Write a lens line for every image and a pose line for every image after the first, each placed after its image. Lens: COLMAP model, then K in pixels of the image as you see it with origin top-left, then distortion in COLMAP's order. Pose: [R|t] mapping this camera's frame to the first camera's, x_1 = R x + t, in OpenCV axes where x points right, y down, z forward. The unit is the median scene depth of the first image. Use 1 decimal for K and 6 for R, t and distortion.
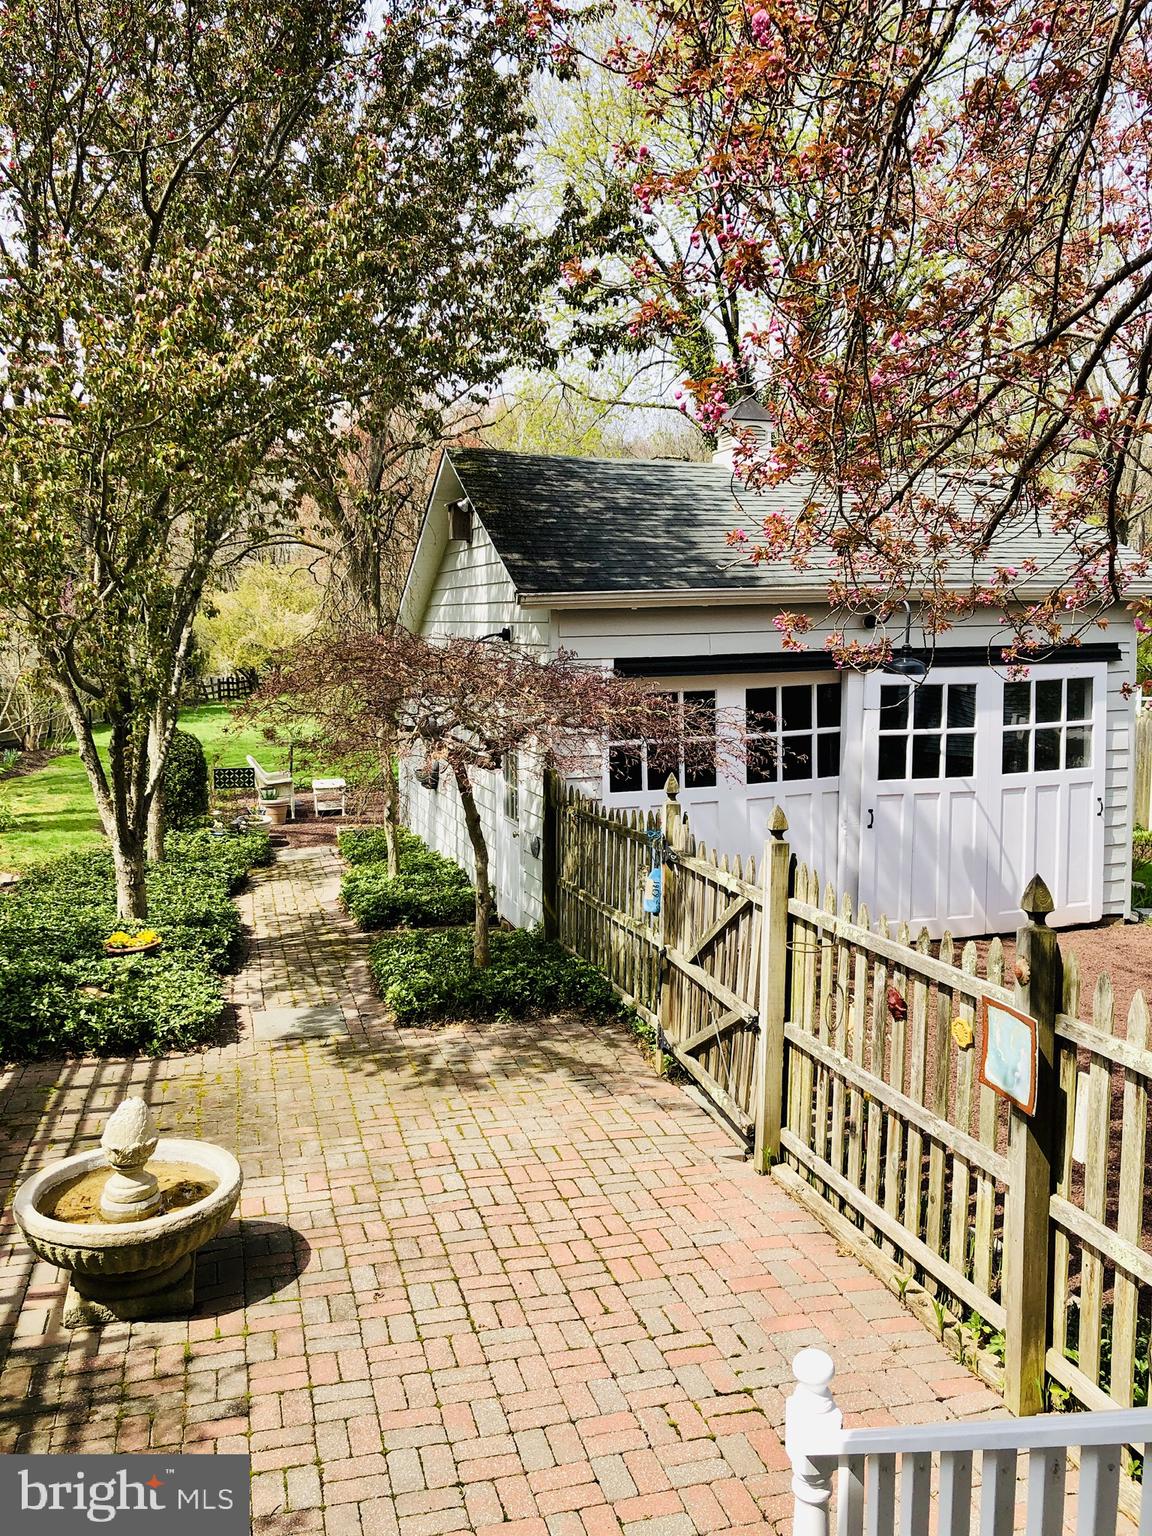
lens RADIAL K [[1227.7, 0, 571.3], [0, 1227.7, 769.0], [0, 0, 1]] dist [0.069456, -0.003244]
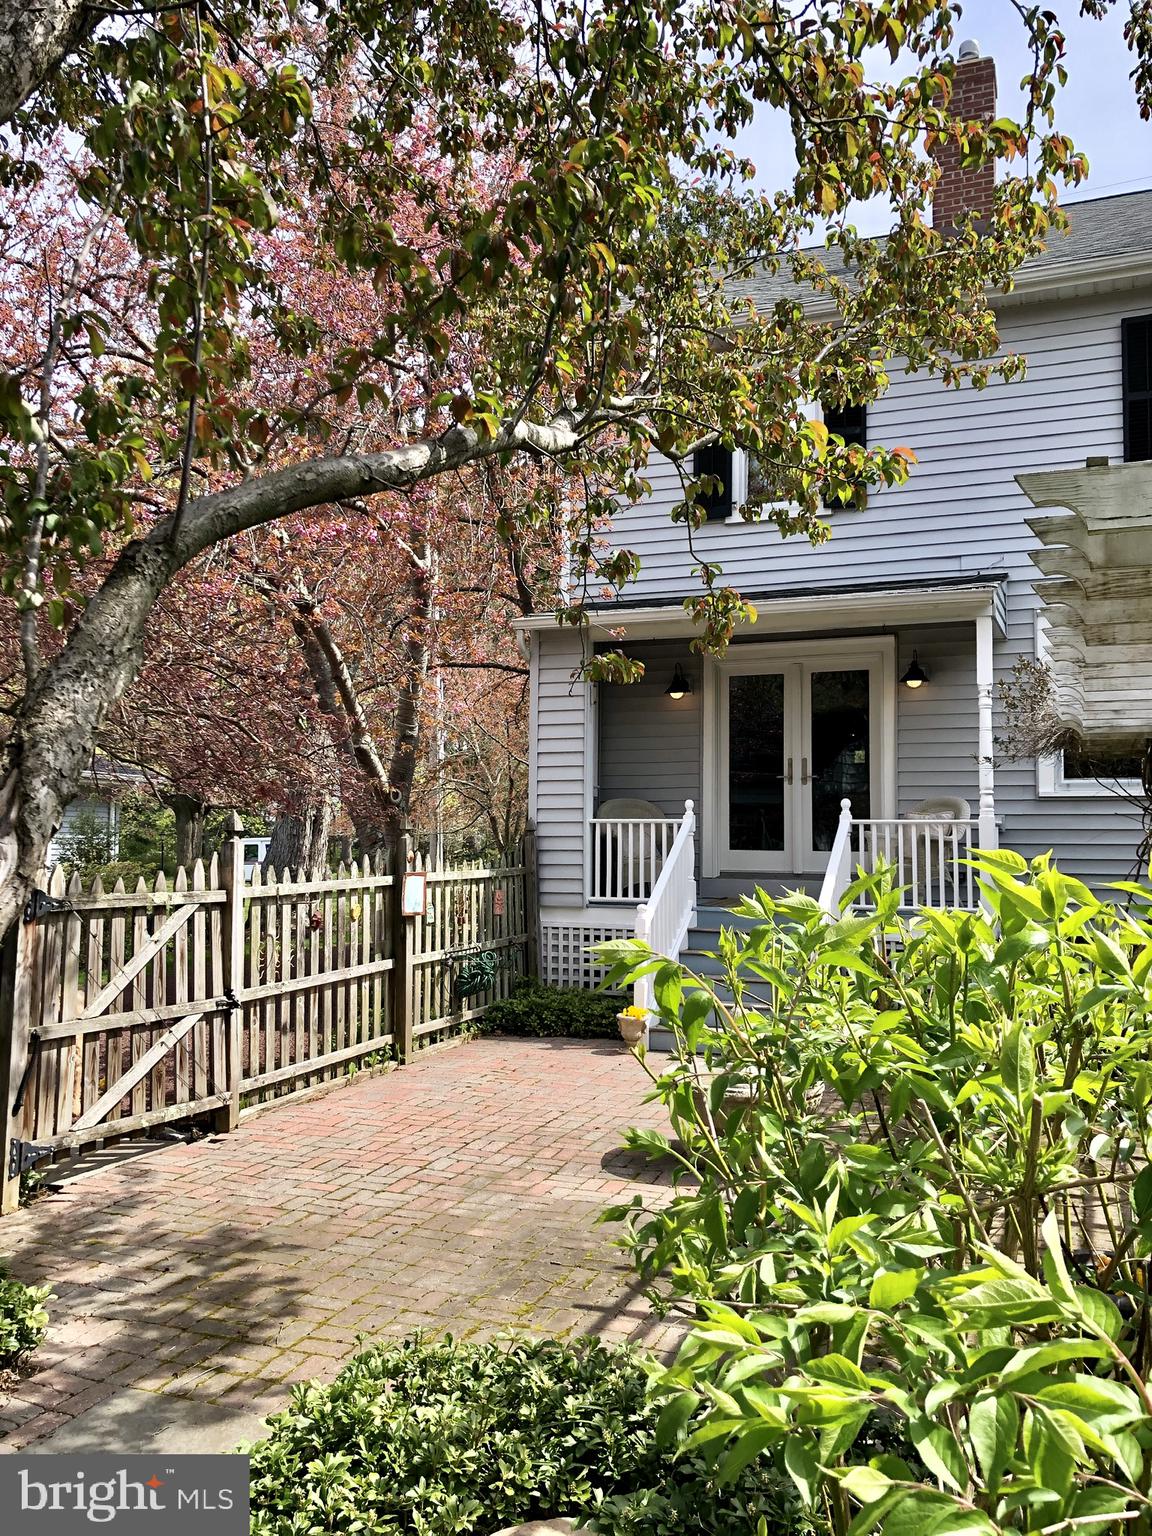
lens RADIAL K [[1227.7, 0, 579.4], [0, 1227.7, 773.8], [0, 0, 1]] dist [0.069456, -0.003244]
pose [[-0.808578, 0.024502, 0.587879, -0.982791], [0.030749, 0.999527, 0.000634, 0.013248], [-0.587585, 0.018589, -0.808949, 2.149025]]
